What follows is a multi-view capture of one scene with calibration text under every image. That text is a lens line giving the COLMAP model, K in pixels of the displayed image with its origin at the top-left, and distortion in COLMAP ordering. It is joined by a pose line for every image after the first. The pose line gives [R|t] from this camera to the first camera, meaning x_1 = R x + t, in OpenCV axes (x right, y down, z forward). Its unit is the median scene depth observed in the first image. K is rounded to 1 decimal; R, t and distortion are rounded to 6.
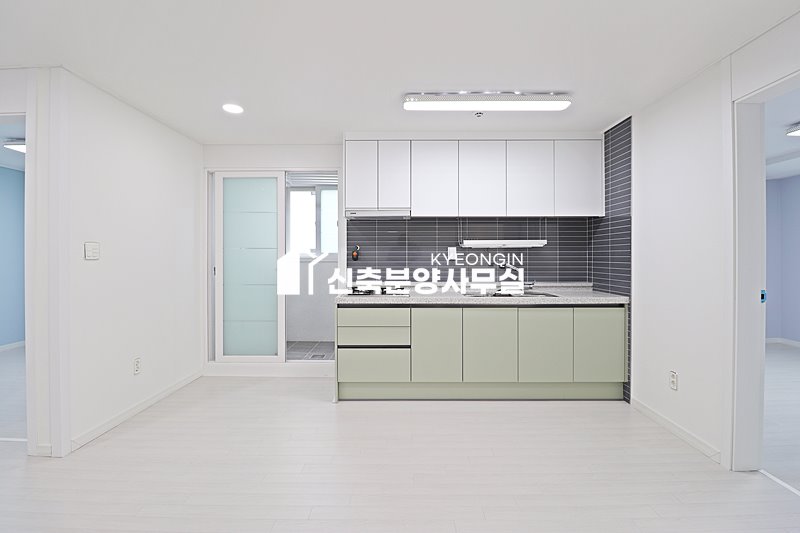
lens RADIAL K [[370.9, 0, 400.0], [0, 370.9, 259.3], [0, 0, 1]] dist [-0.004489, -0.005994]
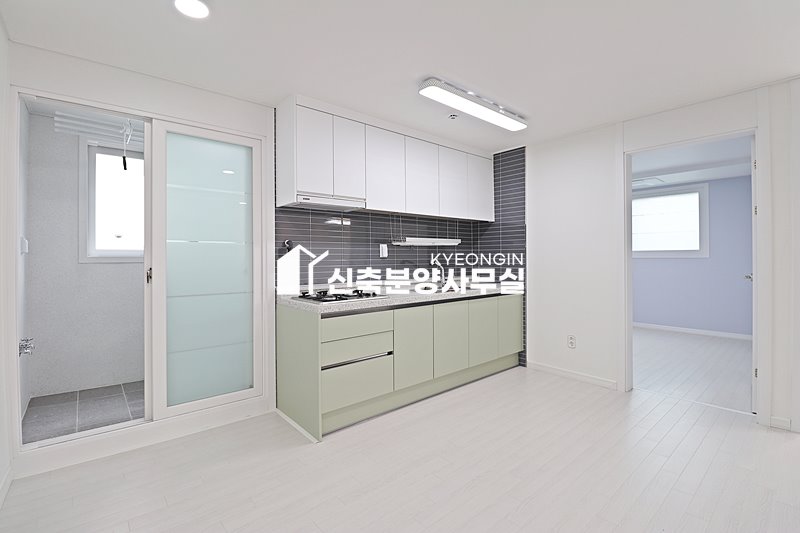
lens RADIAL K [[370.9, 0, 403.9], [0, 370.9, 258.4], [0, 0, 1]] dist [-0.004489, -0.005994]
pose [[0.745947, -0.005150, 0.665986, -0.515763], [0.010658, 0.999934, -0.004205, 0.008914], [-0.665920, 0.010234, 0.745953, 0.283865]]
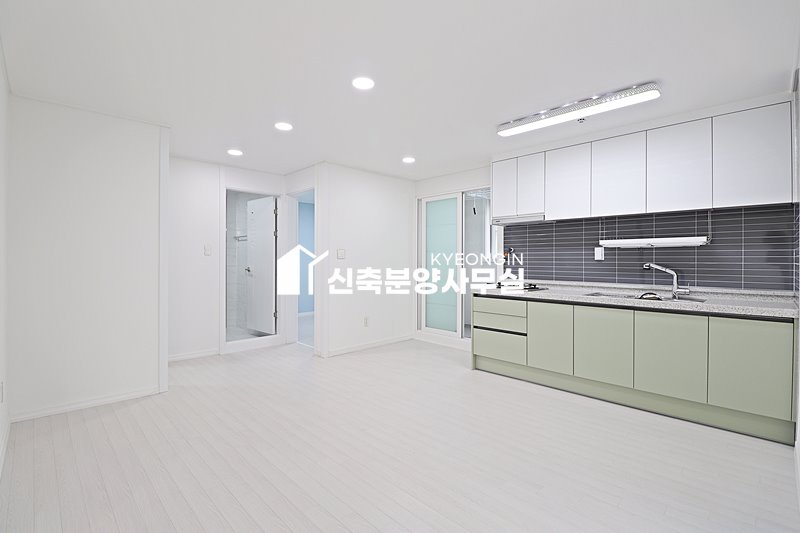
lens RADIAL K [[370.9, 0, 401.2], [0, 370.9, 261.3], [0, 0, 1]] dist [-0.004489, -0.005994]
pose [[0.709124, 0.005331, -0.705064, 0.524005], [-0.006185, 0.999980, 0.001341, 0.007141], [0.705057, 0.003410, 0.709143, -0.087301]]
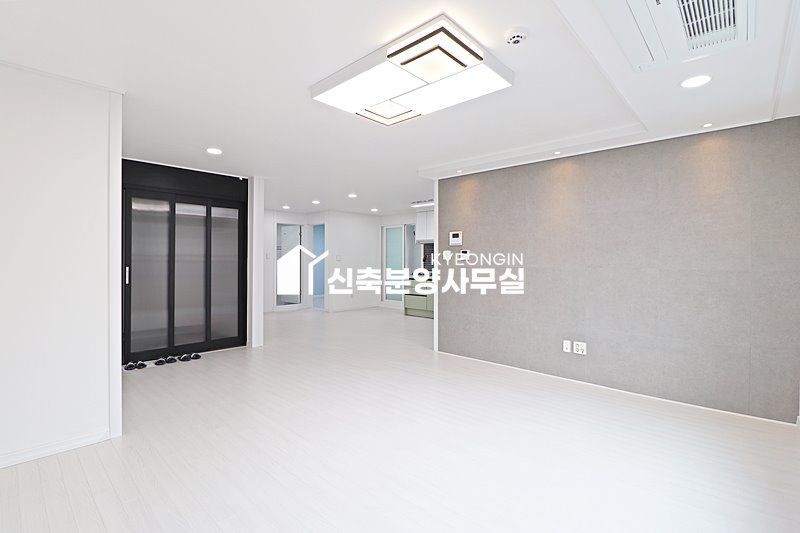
lens RADIAL K [[370.9, 0, 395.8], [0, 370.9, 259.3], [0, 0, 1]] dist [-0.004489, -0.005994]
pose [[0.735063, 0.001415, -0.677997, 1.466700], [-0.006307, 0.999969, -0.004751, -0.000294], [0.677969, 0.007768, 0.735049, -0.923084]]
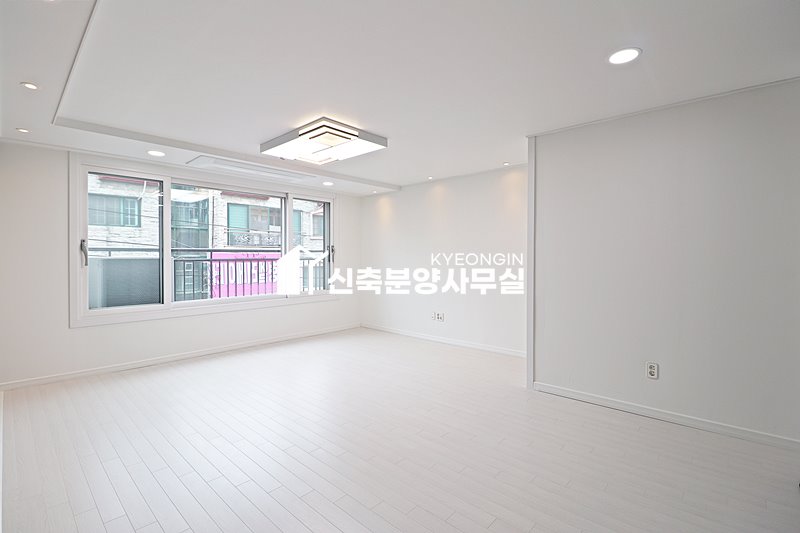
lens RADIAL K [[370.9, 0, 400.7], [0, 370.9, 259.3], [0, 0, 1]] dist [-0.004489, -0.005994]
pose [[-0.741177, -0.004288, 0.671296, 0.087870], [0.004515, 0.999925, 0.011372, -0.012790], [-0.671295, 0.011459, -0.741102, 0.276914]]
